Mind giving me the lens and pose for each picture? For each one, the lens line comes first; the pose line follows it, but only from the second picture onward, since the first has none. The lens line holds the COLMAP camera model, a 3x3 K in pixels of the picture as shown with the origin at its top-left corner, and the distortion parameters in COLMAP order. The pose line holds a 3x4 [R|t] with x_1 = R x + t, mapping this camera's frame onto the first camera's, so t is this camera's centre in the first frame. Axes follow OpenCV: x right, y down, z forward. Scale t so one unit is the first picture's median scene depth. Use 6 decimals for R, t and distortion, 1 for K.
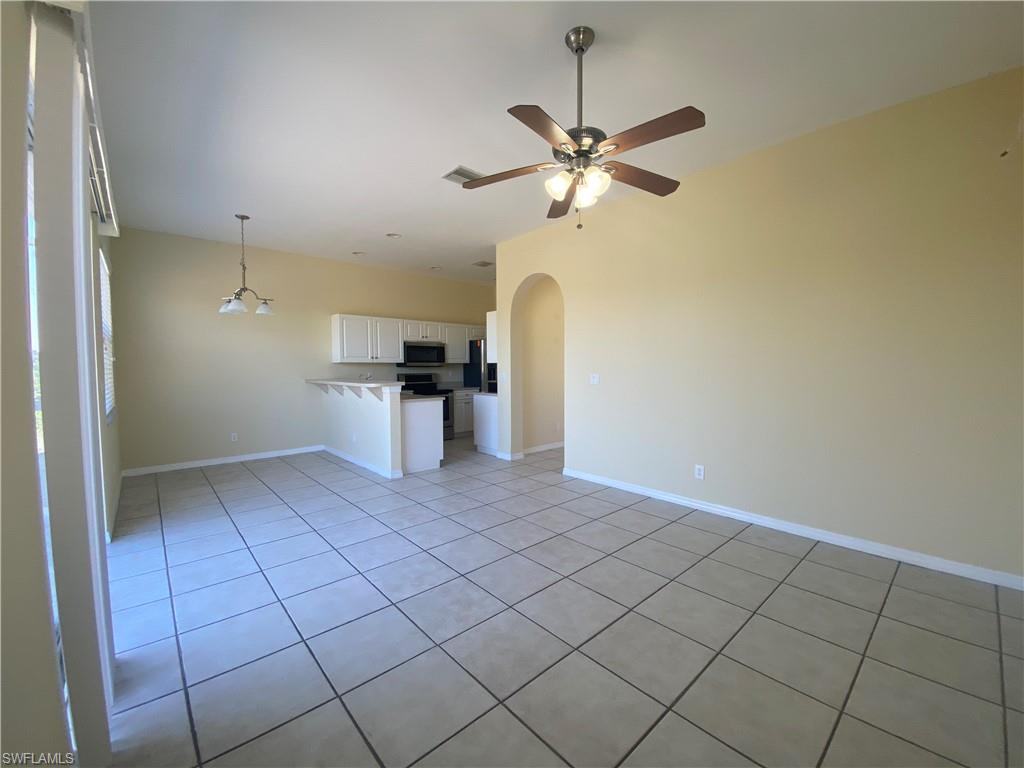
lens RADIAL K [[412.5, 0, 519.1], [0, 412.5, 384.4], [0, 0, 1]] dist [0.012572, -0.019715]
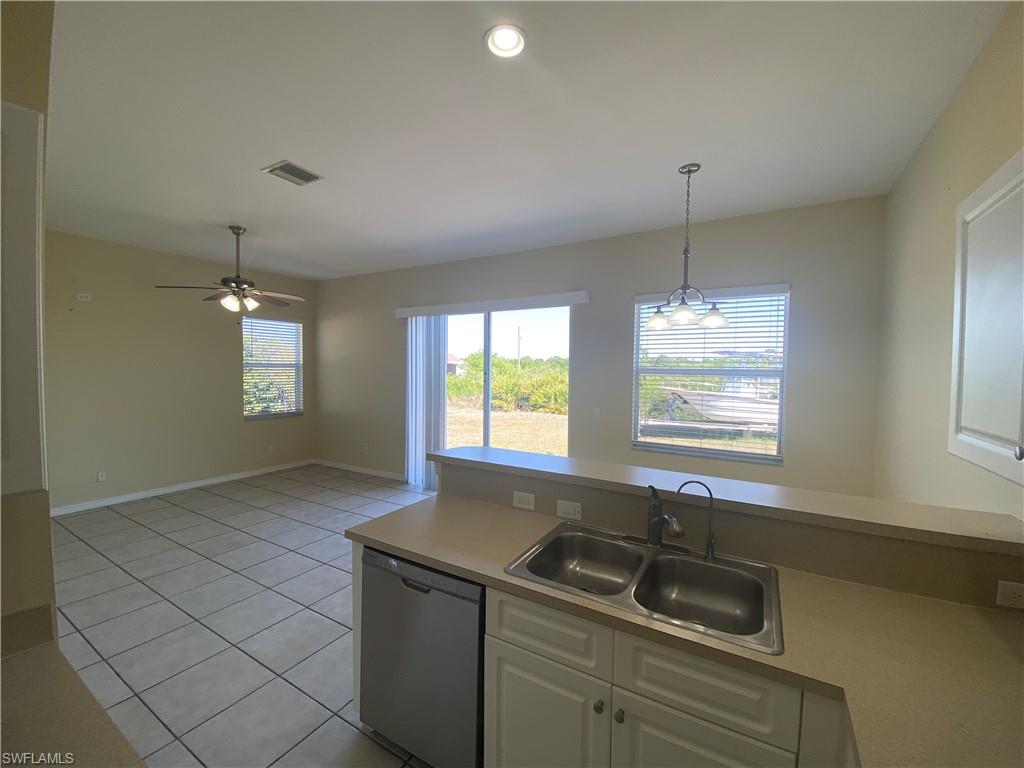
lens RADIAL K [[412.5, 0, 519.1], [0, 412.5, 384.4], [0, 0, 1]] dist [0.012572, -0.019715]
pose [[-0.952173, 0.002510, -0.305550, -0.396799], [-0.022784, 0.996599, 0.079188, -0.222117], [0.304710, 0.082362, -0.948877, 2.538465]]
